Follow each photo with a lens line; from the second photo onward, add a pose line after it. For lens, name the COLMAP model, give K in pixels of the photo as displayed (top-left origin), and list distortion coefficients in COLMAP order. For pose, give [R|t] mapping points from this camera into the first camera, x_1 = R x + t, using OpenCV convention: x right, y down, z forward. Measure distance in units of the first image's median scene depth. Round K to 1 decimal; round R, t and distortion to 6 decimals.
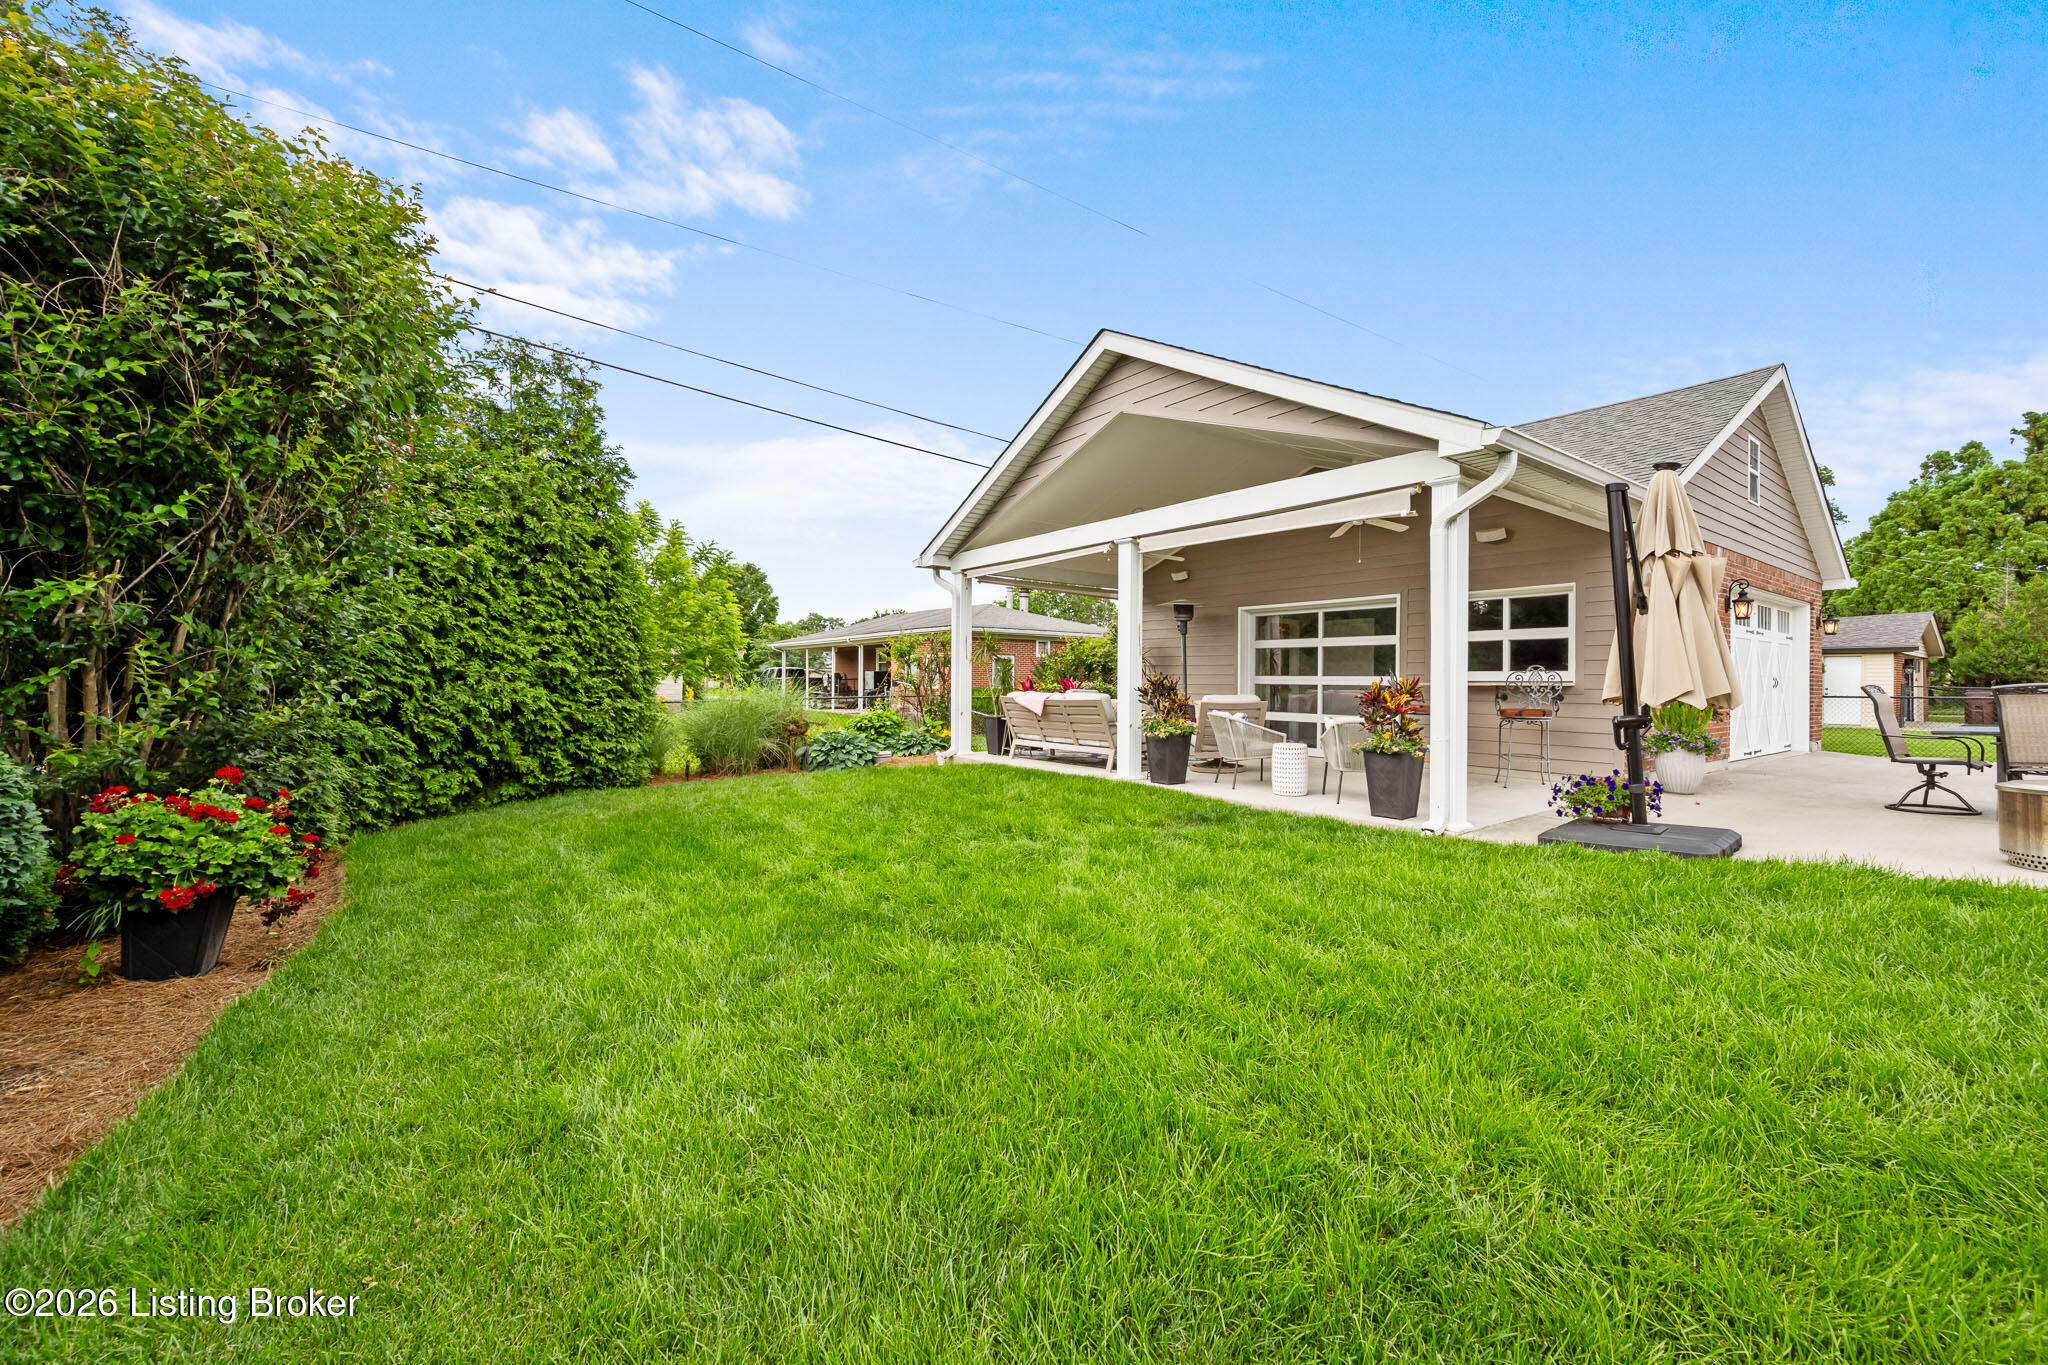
lens RADIAL K [[805.2, 0, 1027.8], [0, 805.2, 684.3], [0, 0, 1]] dist [-0.001658, -0.000425]
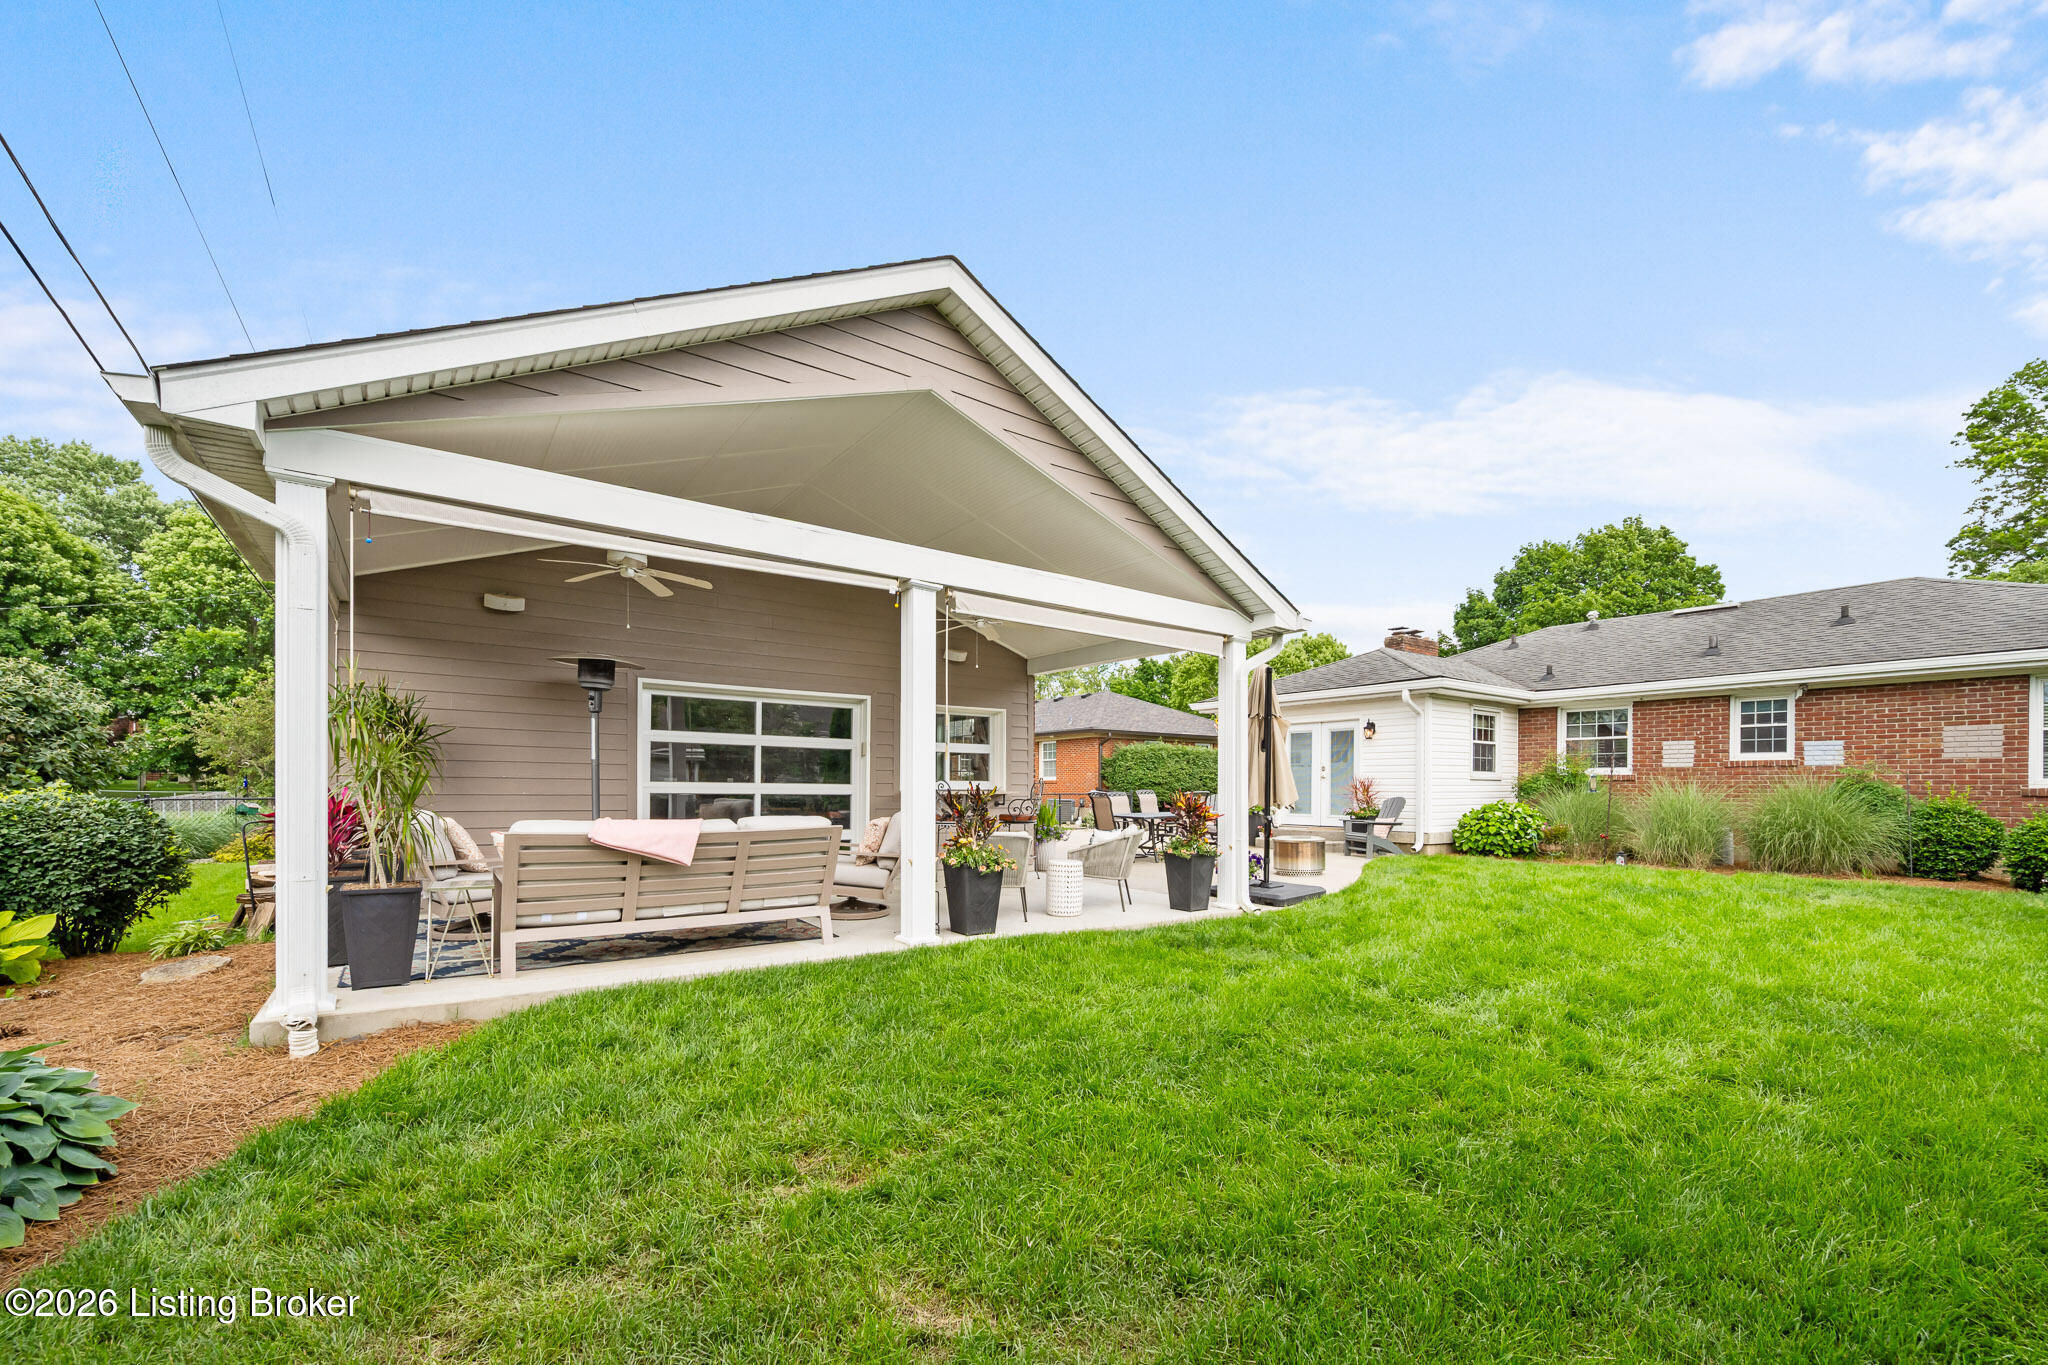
lens RADIAL K [[847.0, 0, 1030.8], [0, 847.0, 785.7], [0, 0, 1]] dist [-0.001189, 0.000002]
pose [[0.004840, -0.005280, 0.999974, -0.572416], [-0.002274, 0.999983, 0.005291, -0.016768], [-0.999986, -0.002299, 0.004828, 0.897892]]
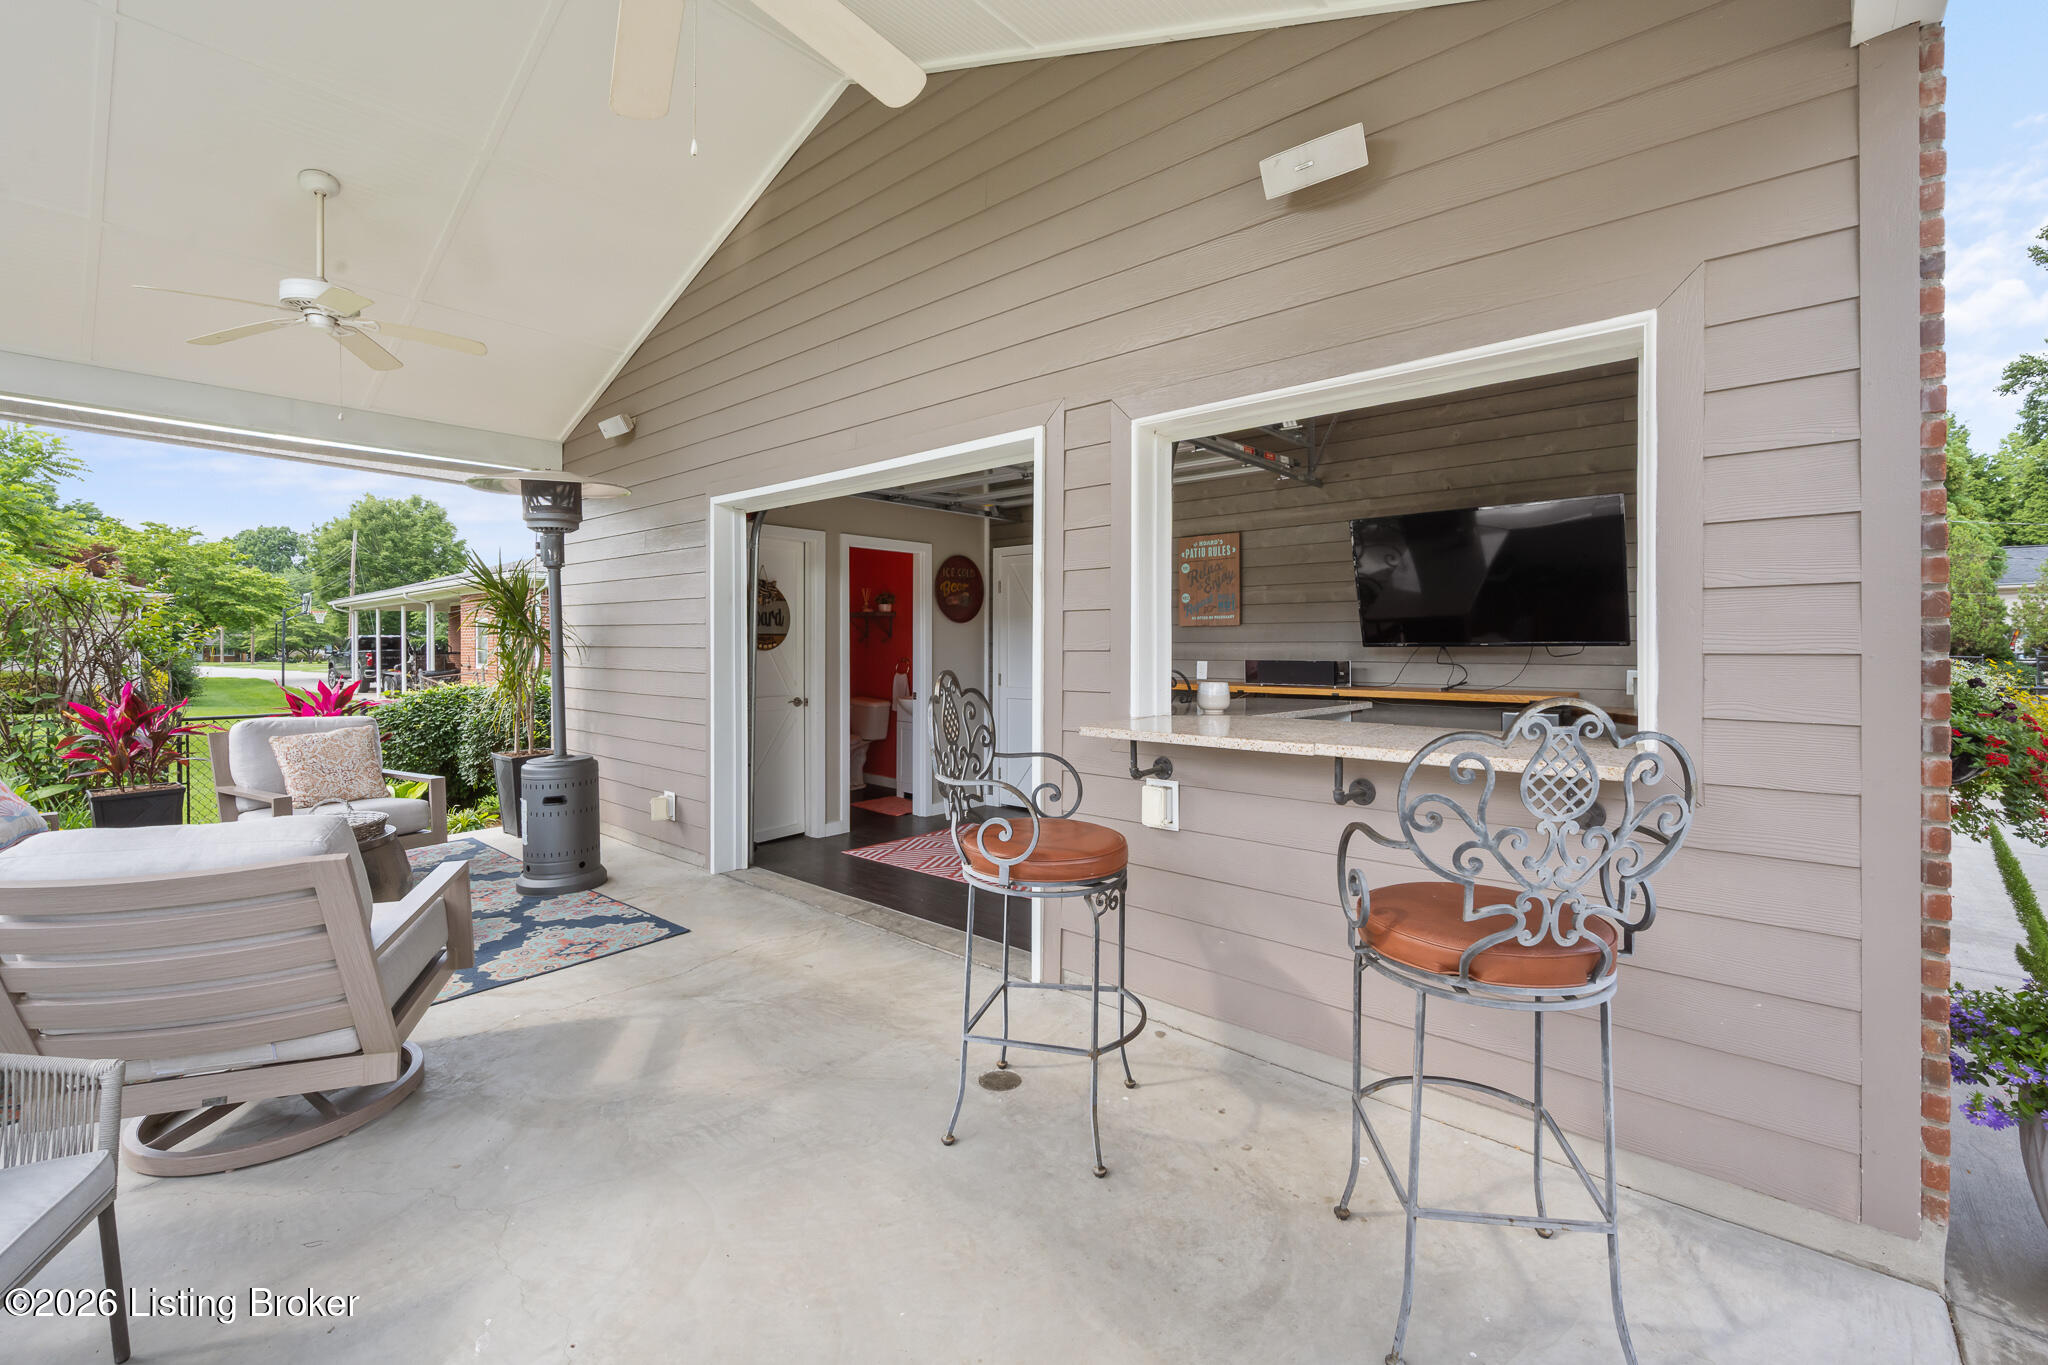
lens RADIAL K [[874.8, 0, 1022.8], [0, 874.8, 643.4], [0, 0, 1]] dist [-0.000807, -0.000166]
pose [[0.977926, -0.010539, 0.208685, 0.428725], [0.011242, 0.999934, -0.002182, -0.032307], [-0.208648, 0.004480, 0.977981, 0.750941]]
